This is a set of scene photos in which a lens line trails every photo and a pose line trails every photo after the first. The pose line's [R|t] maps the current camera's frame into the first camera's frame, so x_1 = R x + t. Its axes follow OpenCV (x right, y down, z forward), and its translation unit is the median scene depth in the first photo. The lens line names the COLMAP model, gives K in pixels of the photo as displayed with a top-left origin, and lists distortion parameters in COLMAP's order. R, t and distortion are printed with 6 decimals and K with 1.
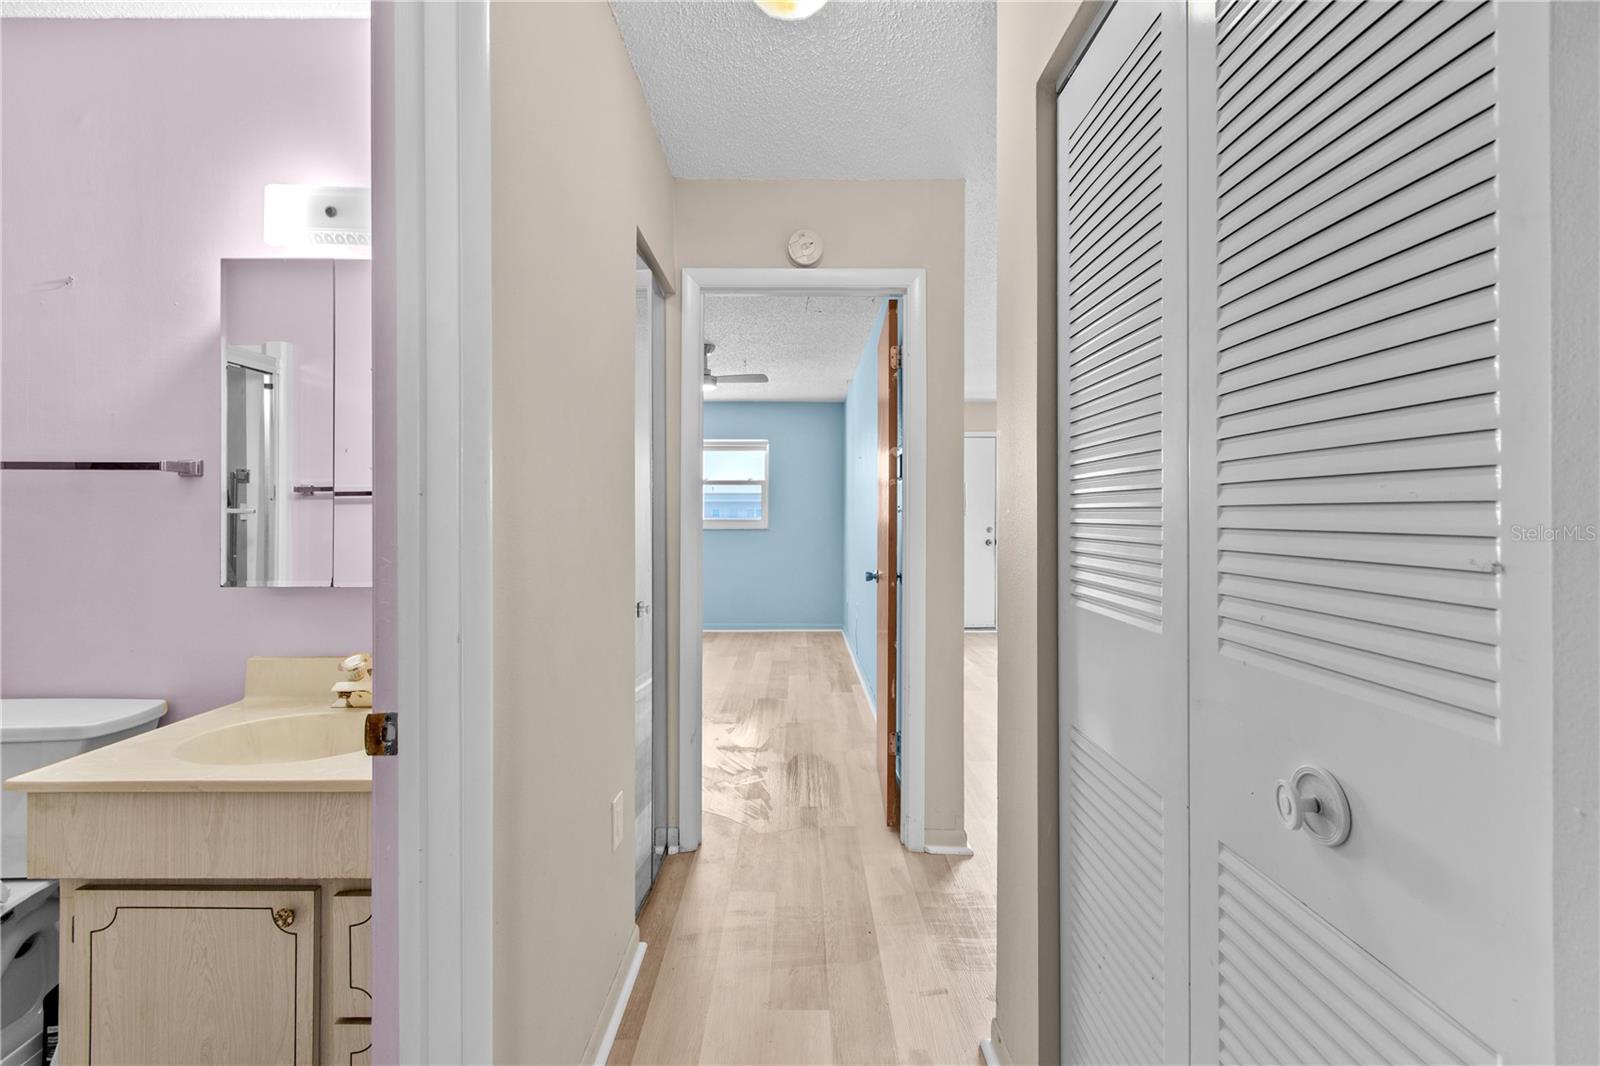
lens RADIAL K [[715.1, 0, 800.0], [0, 715.1, 519.6], [0, 0, 1]] dist [0.009475, -0.003386]
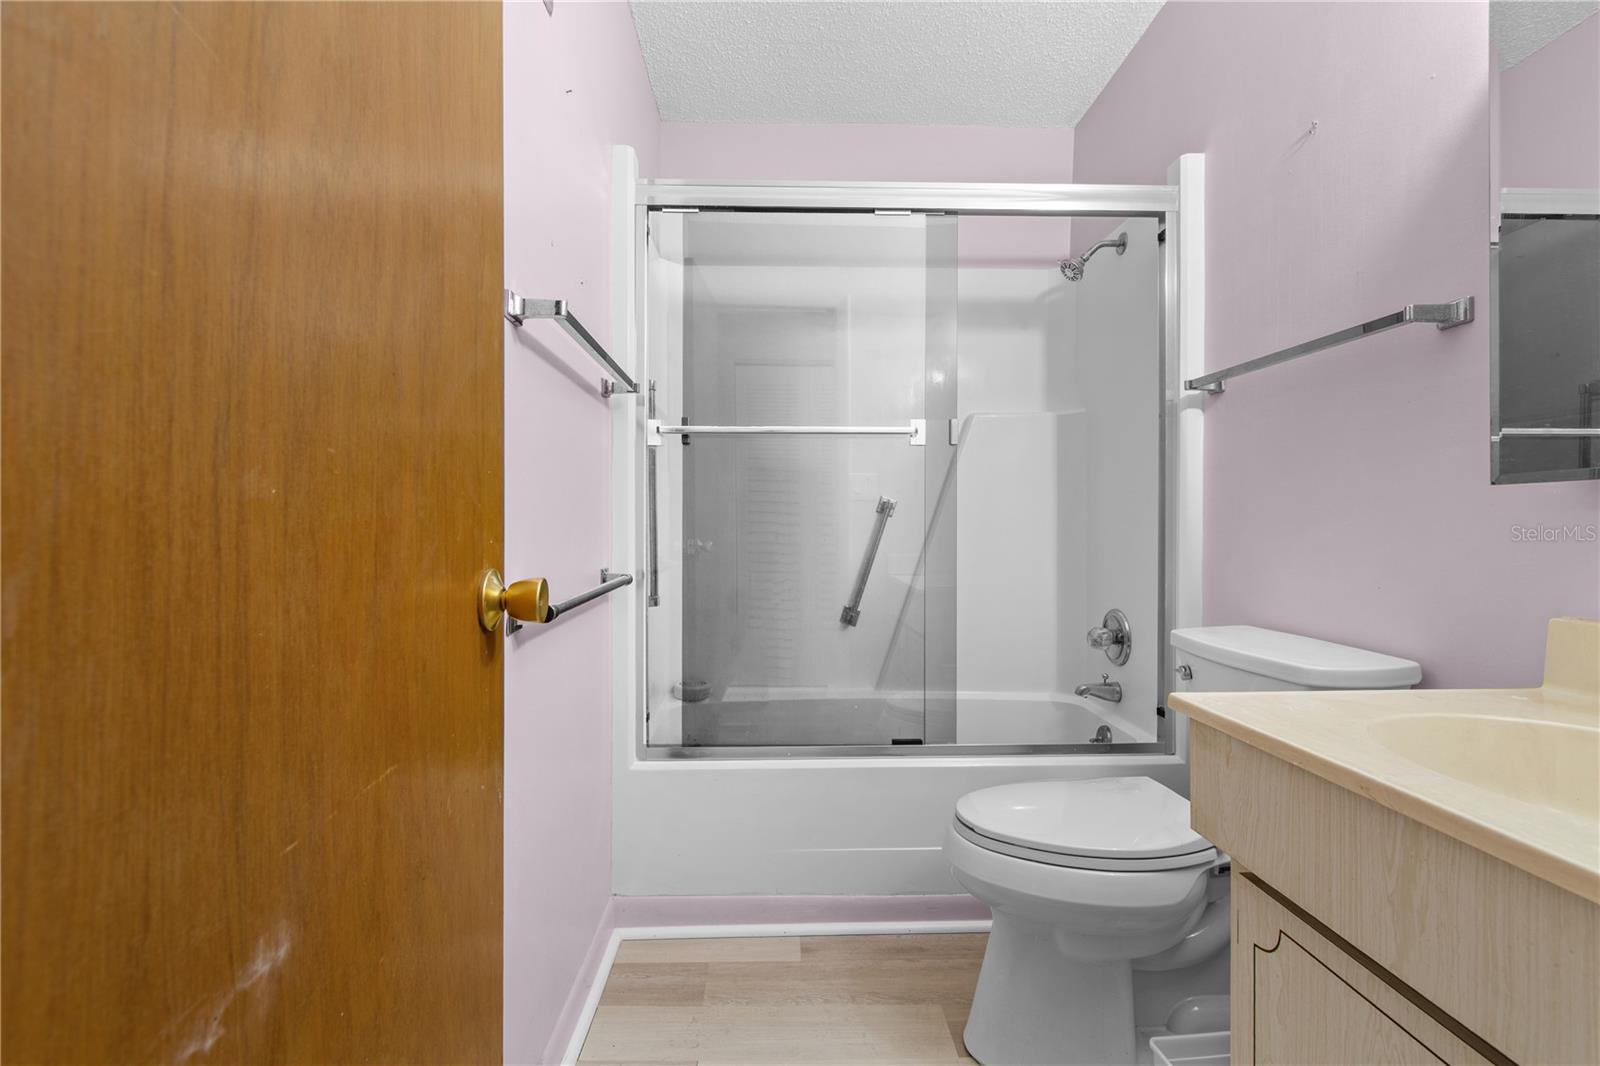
lens RADIAL K [[715.1, 0, 795.5], [0, 715.1, 527.5], [0, 0, 1]] dist [0.009475, -0.003386]
pose [[0.033547, 0.000128, -0.999437, -0.304488], [0.003535, 0.999994, 0.000247, 0.166985], [0.999431, -0.003542, 0.033546, 0.533694]]
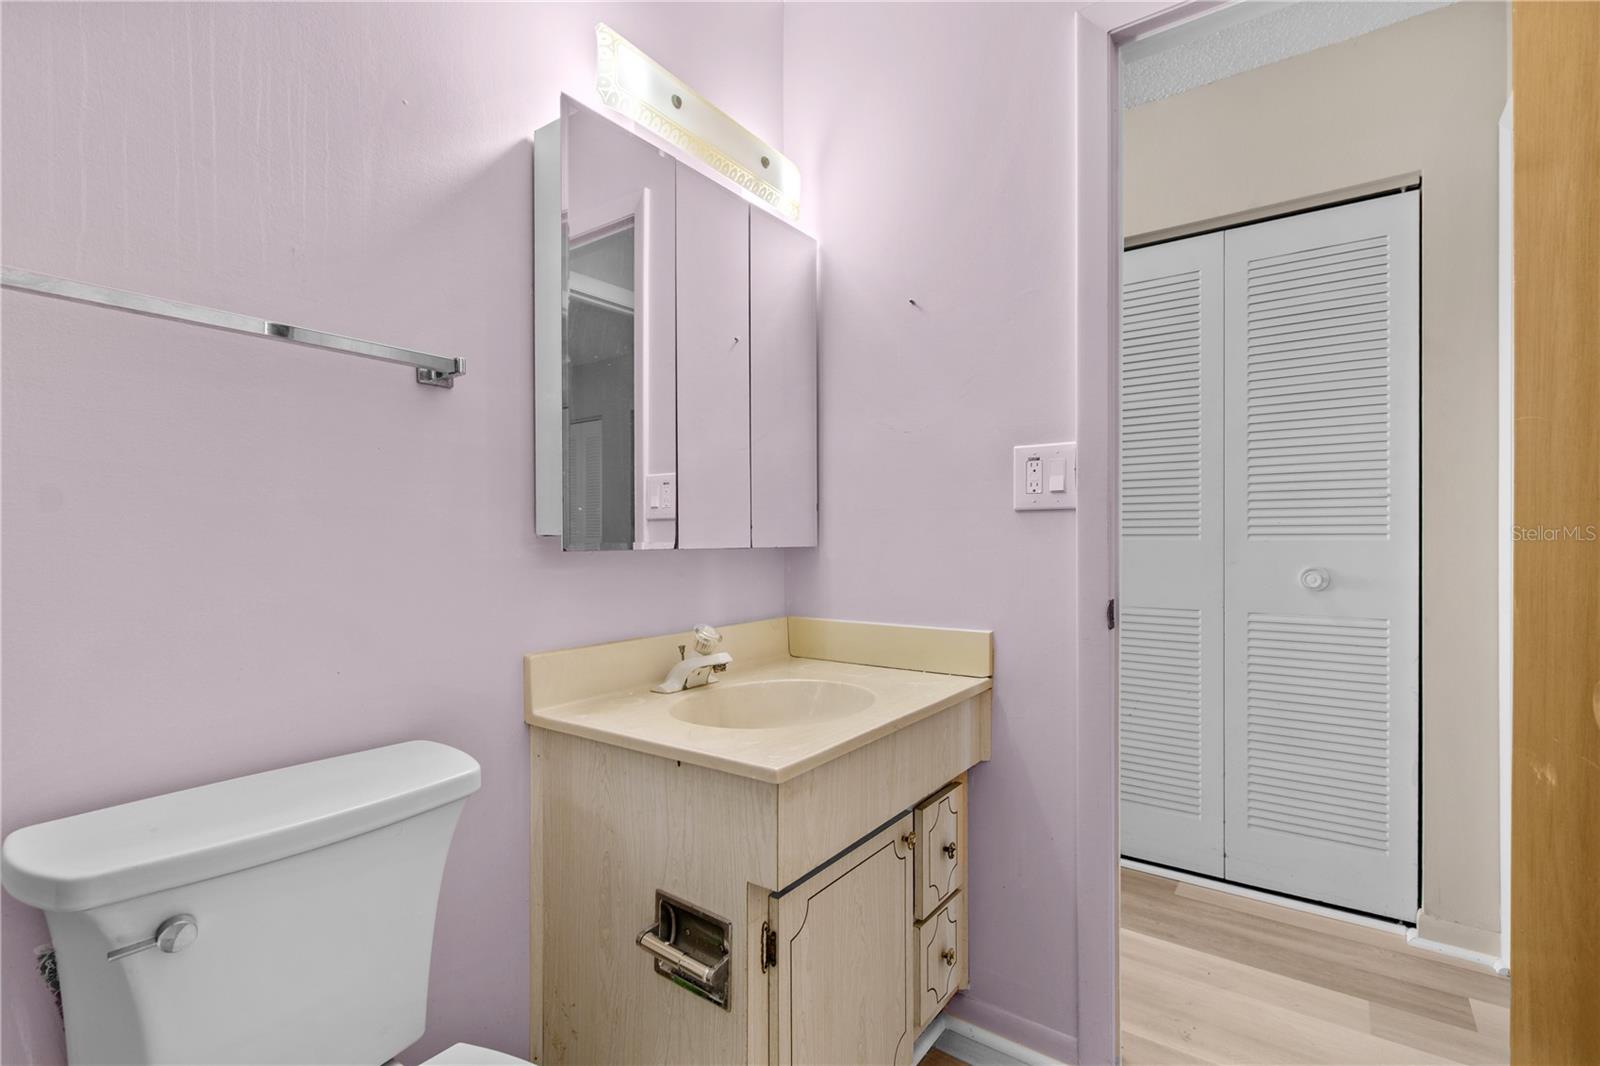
lens RADIAL K [[715.1, 0, 800.5], [0, 715.1, 538.6], [0, 0, 1]] dist [0.009475, -0.003386]
pose [[0.598970, -0.009992, 0.800709, -1.635334], [0.006753, 0.999950, 0.007427, 0.101607], [-0.800743, 0.000959, 0.599007, 0.495458]]
